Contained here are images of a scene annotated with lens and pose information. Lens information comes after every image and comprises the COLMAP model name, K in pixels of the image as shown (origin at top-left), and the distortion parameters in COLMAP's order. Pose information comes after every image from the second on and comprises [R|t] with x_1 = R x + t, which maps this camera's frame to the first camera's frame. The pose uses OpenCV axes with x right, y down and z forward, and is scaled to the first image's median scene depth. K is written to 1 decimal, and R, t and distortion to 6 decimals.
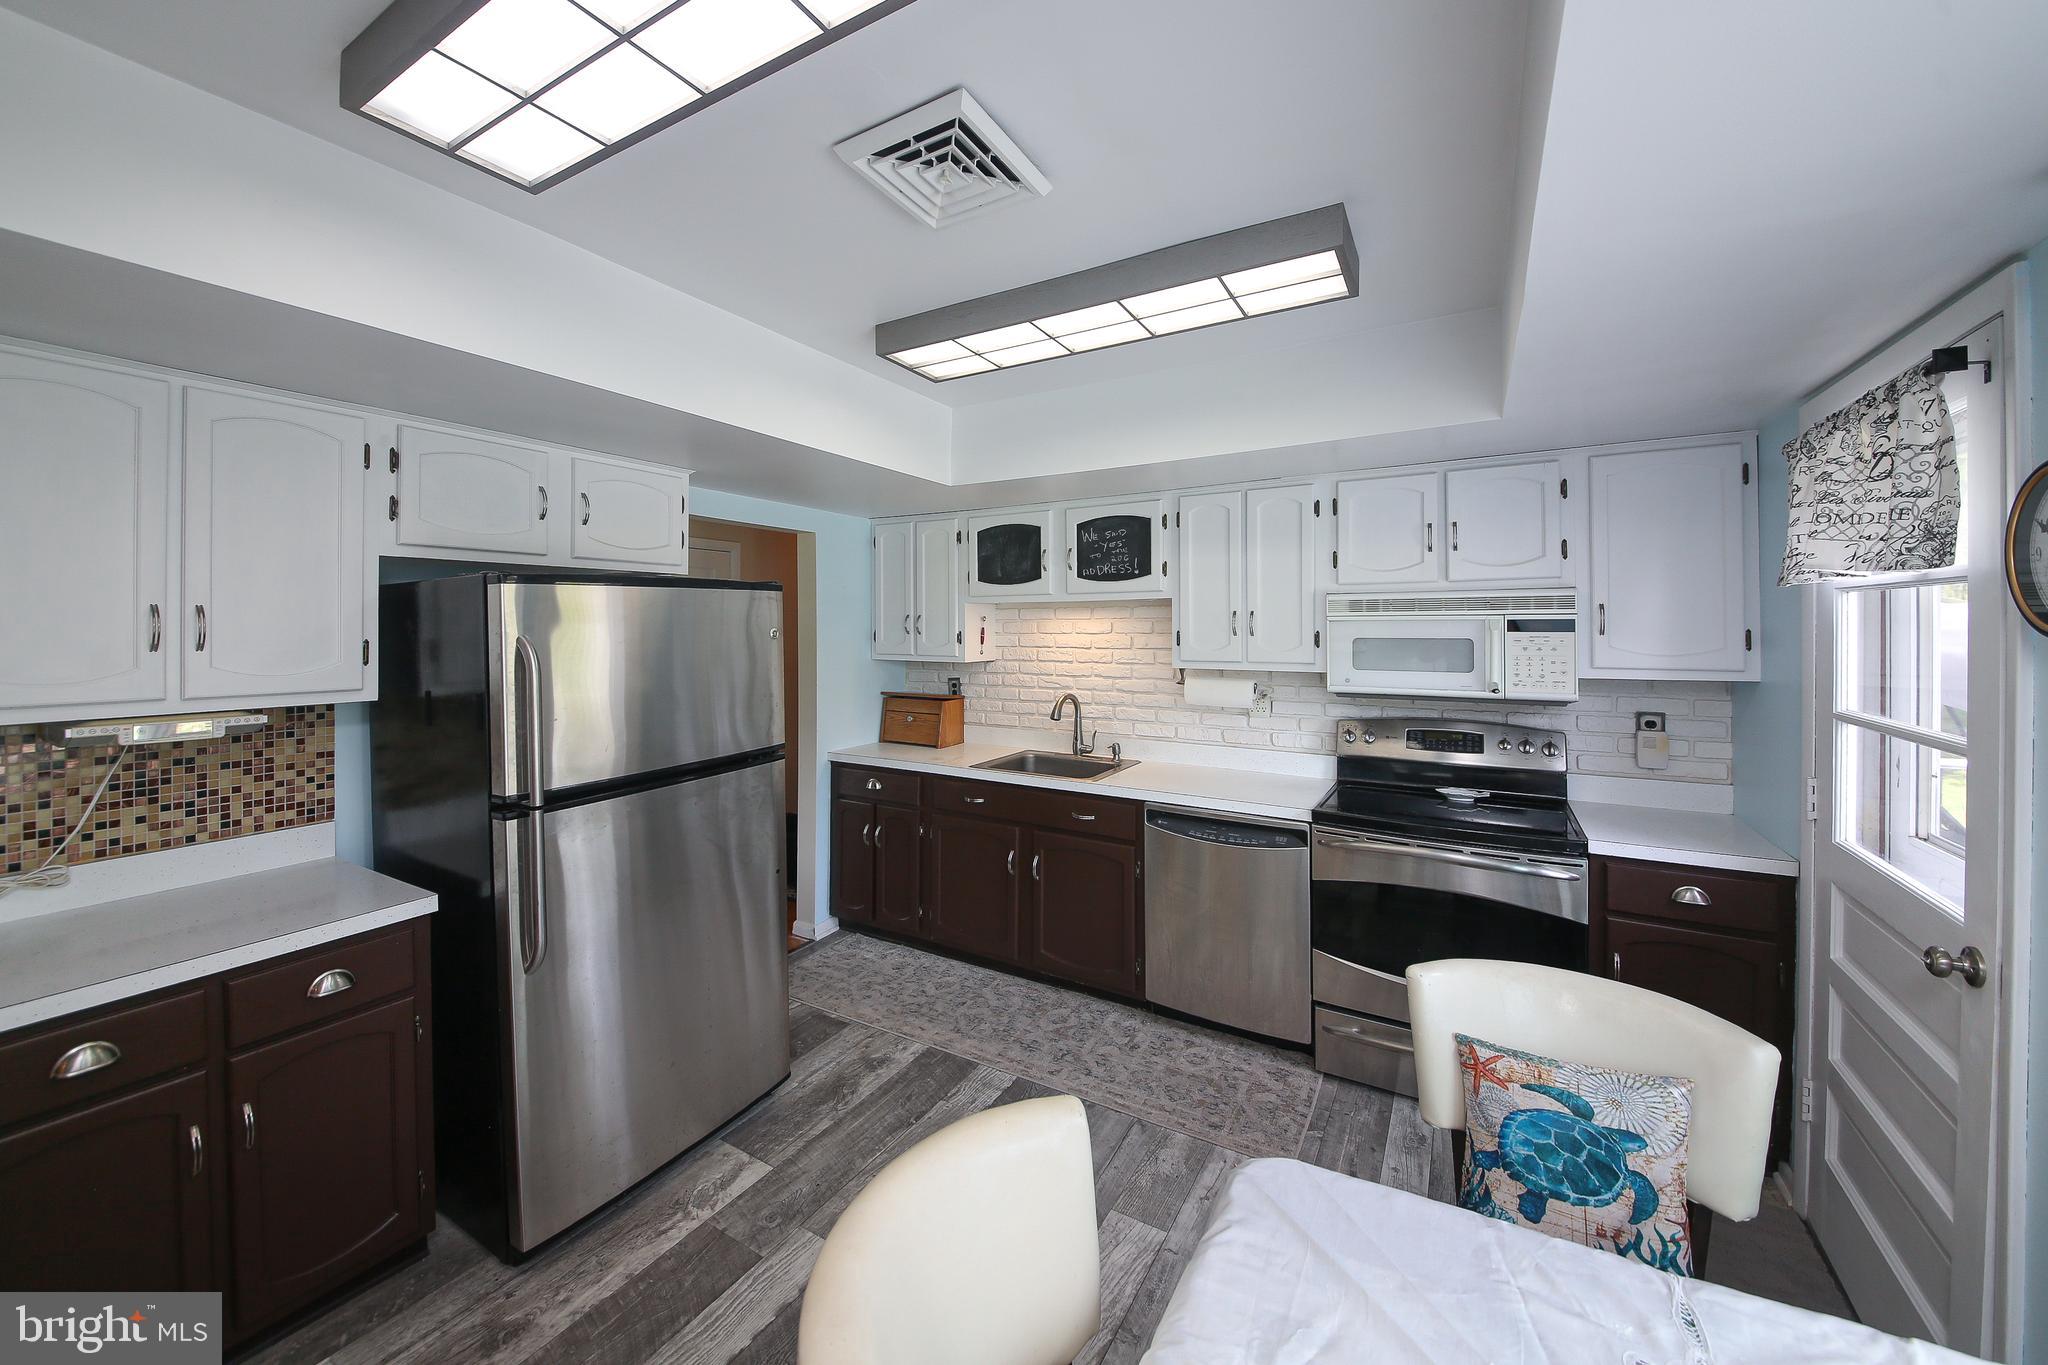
lens RADIAL K [[757.3, 0, 1022.0], [0, 757.3, 631.6], [0, 0, 1]] dist [-0.032434, -0.000456]
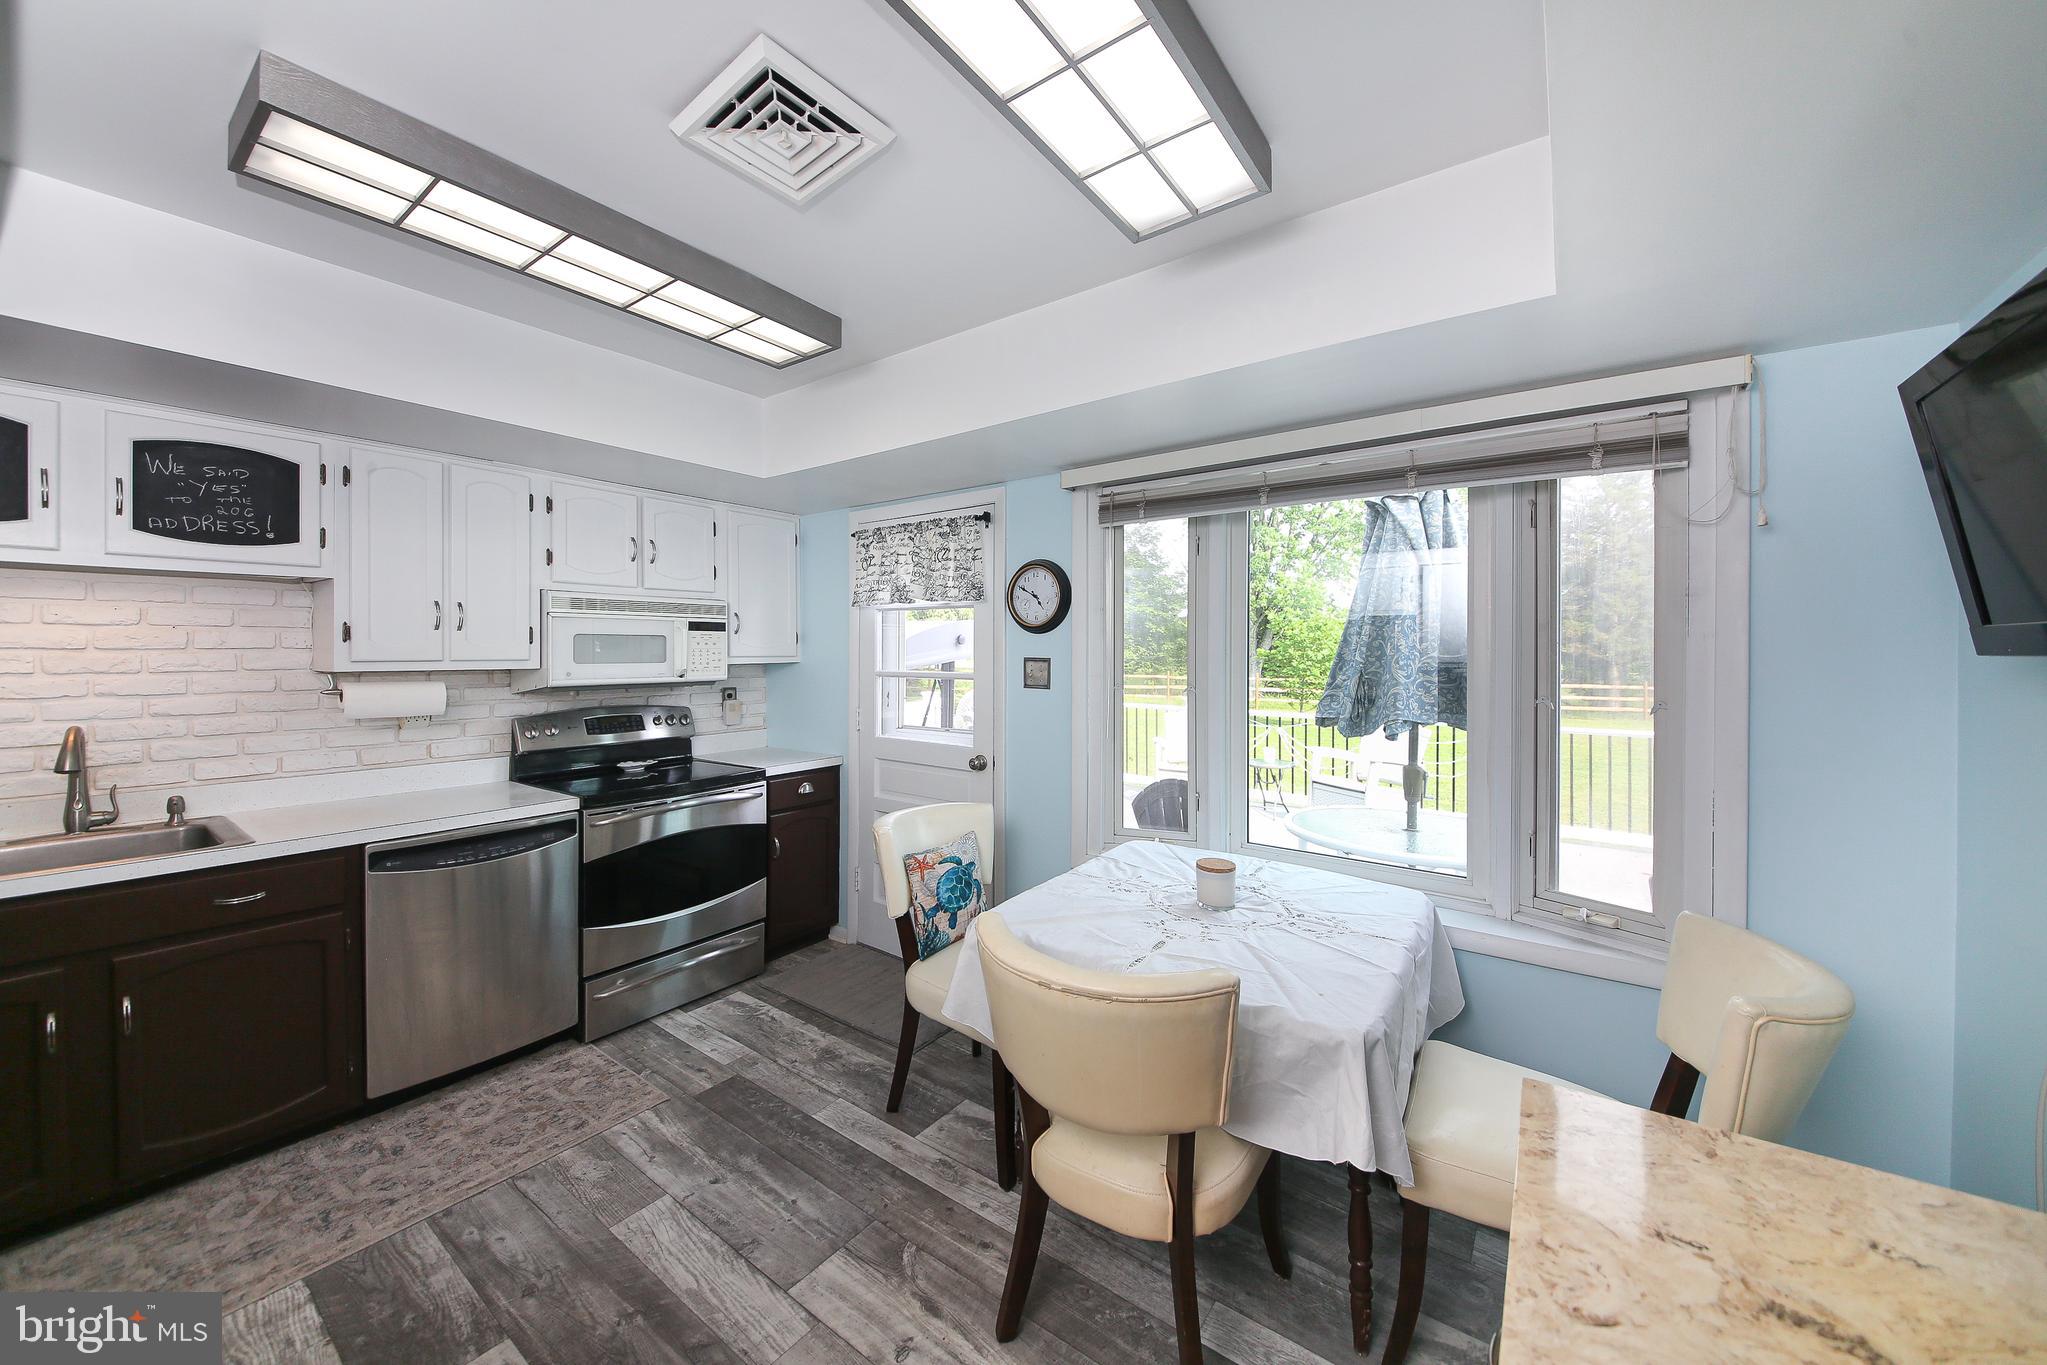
lens RADIAL K [[727.2, 0, 991.7], [0, 727.2, 678.1], [0, 0, 1]] dist [-0.027470, -0.000103]
pose [[0.095406, -0.035267, 0.994813, -0.541405], [0.003162, 0.999378, 0.035125, 0.039354], [-0.995433, -0.000206, 0.095459, 0.333264]]
